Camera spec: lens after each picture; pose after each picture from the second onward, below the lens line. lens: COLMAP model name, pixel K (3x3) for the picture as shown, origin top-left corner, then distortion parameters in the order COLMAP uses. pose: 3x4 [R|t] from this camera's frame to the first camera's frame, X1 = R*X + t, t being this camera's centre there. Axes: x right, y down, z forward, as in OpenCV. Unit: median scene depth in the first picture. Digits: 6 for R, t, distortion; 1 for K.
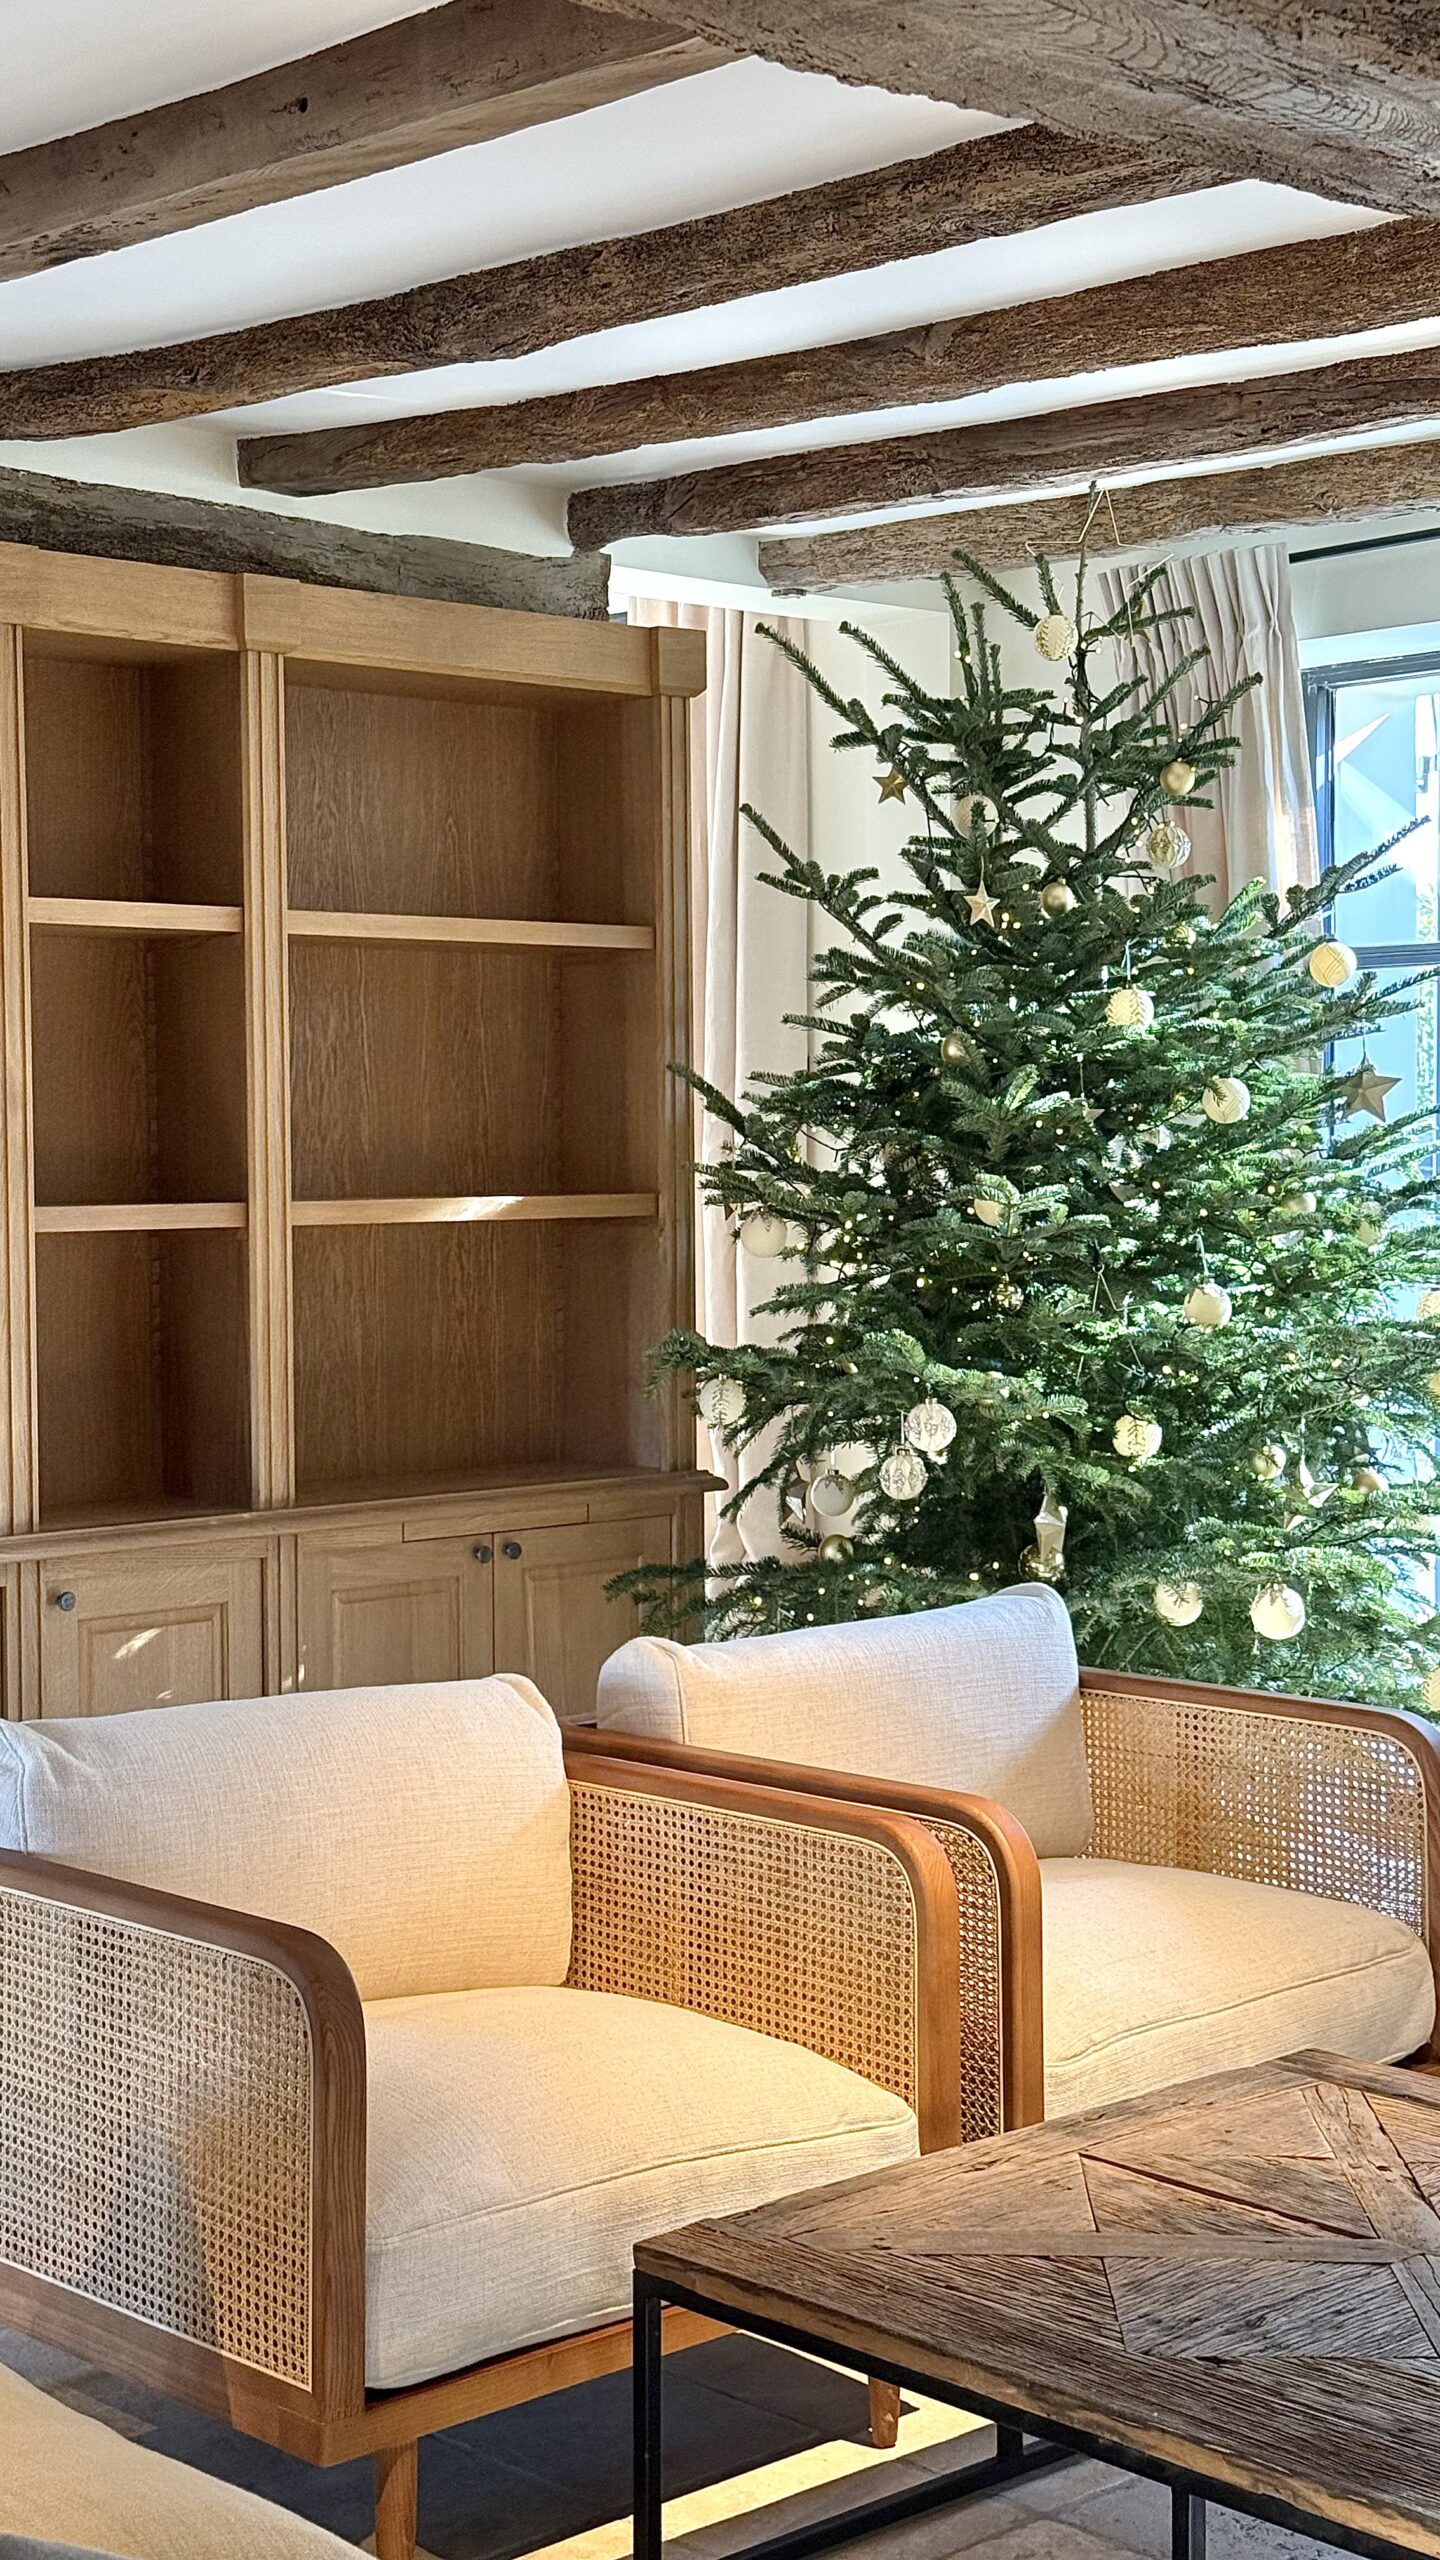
lens RADIAL K [[3623.5, 0, 723.6], [0, 3623.5, 1278.5], [0, 0, 1]] dist [0.005929, 0.000000]
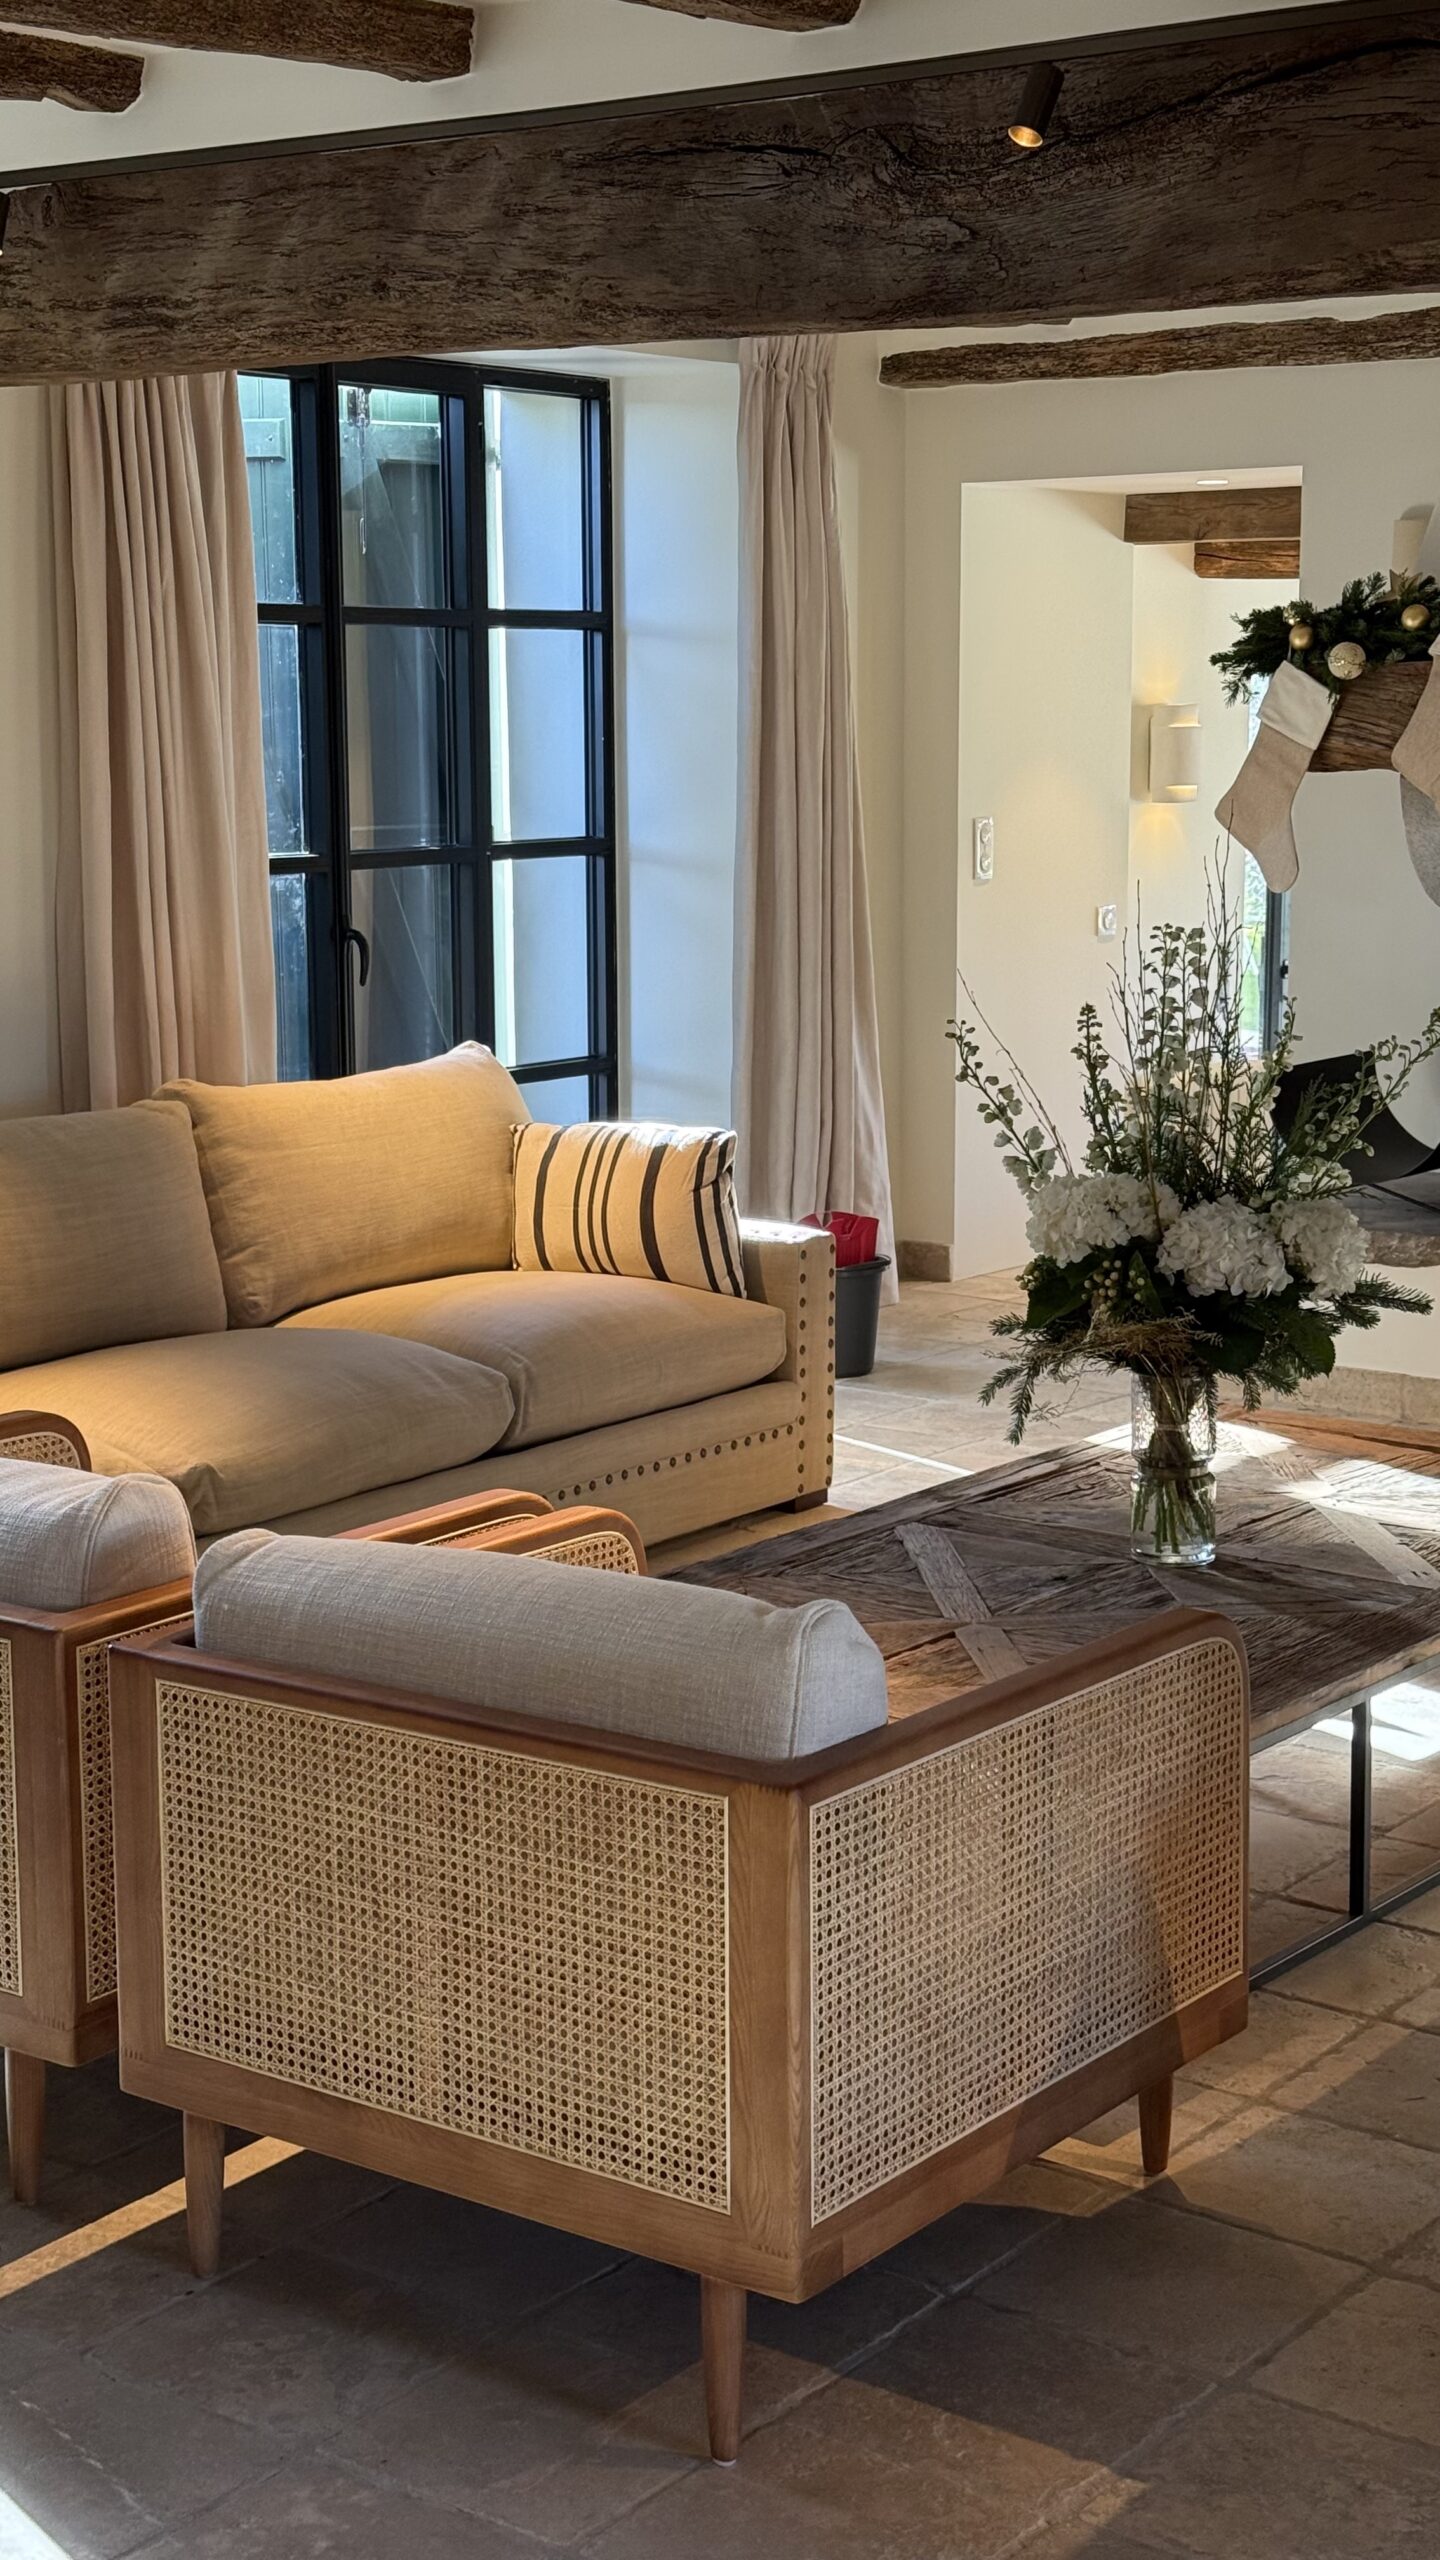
lens RADIAL K [[3623.5, 0, 720.2], [0, 3623.5, 1281.3], [0, 0, 1]] dist [0.005929, 0.000000]
pose [[-0.177105, -0.160590, 0.971002, -0.946792], [0.049361, 0.983907, 0.171727, -0.096400], [-0.982953, 0.078344, -0.166328, 1.075441]]
